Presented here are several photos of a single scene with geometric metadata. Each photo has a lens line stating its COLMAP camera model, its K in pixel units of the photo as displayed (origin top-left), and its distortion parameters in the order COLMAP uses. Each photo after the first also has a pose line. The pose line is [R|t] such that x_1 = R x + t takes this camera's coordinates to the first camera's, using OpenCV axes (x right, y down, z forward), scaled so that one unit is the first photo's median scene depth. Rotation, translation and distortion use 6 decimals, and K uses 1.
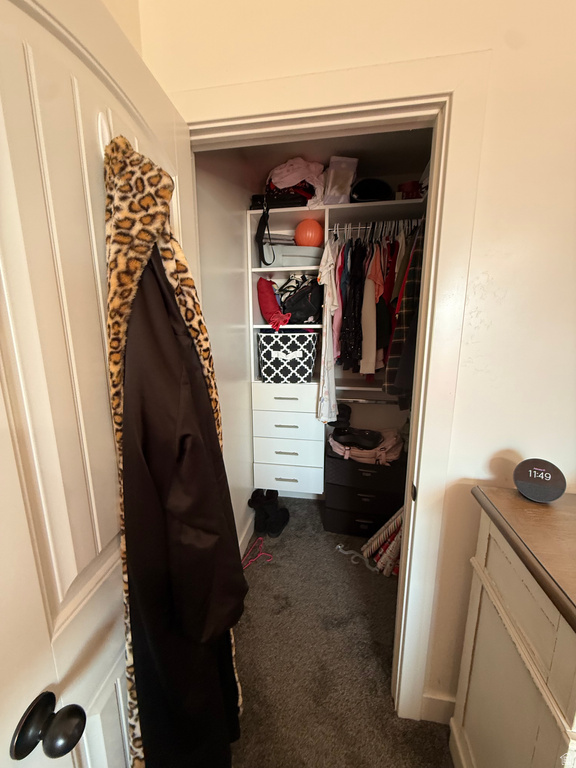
lens RADIAL K [[307.1, 0, 289.8], [0, 307.1, 380.9], [0, 0, 1]] dist [-0.000818, -0.000627]
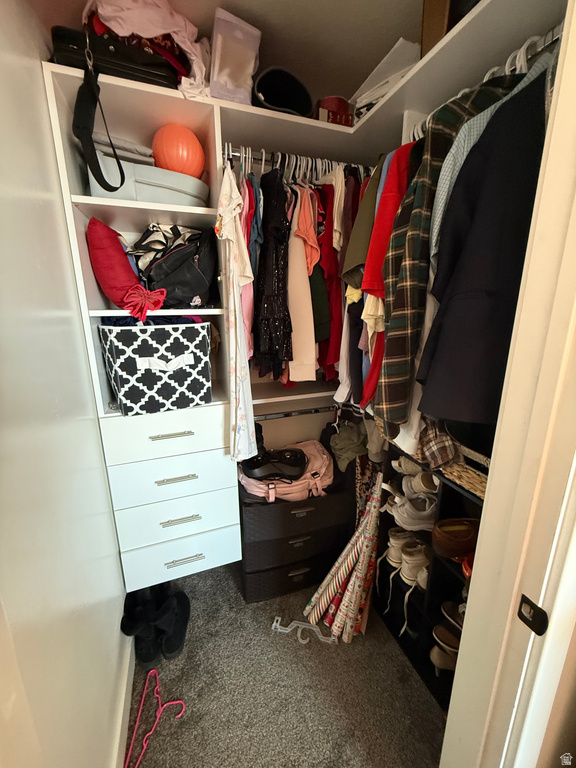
lens RADIAL K [[307.1, 0, 289.8], [0, 307.1, 380.9], [0, 0, 1]] dist [-0.000818, -0.000627]
pose [[0.866386, -0.119810, 0.484790, -0.091954], [0.098144, 0.992711, 0.069941, -0.067901], [-0.489636, -0.013017, 0.871830, 0.385748]]
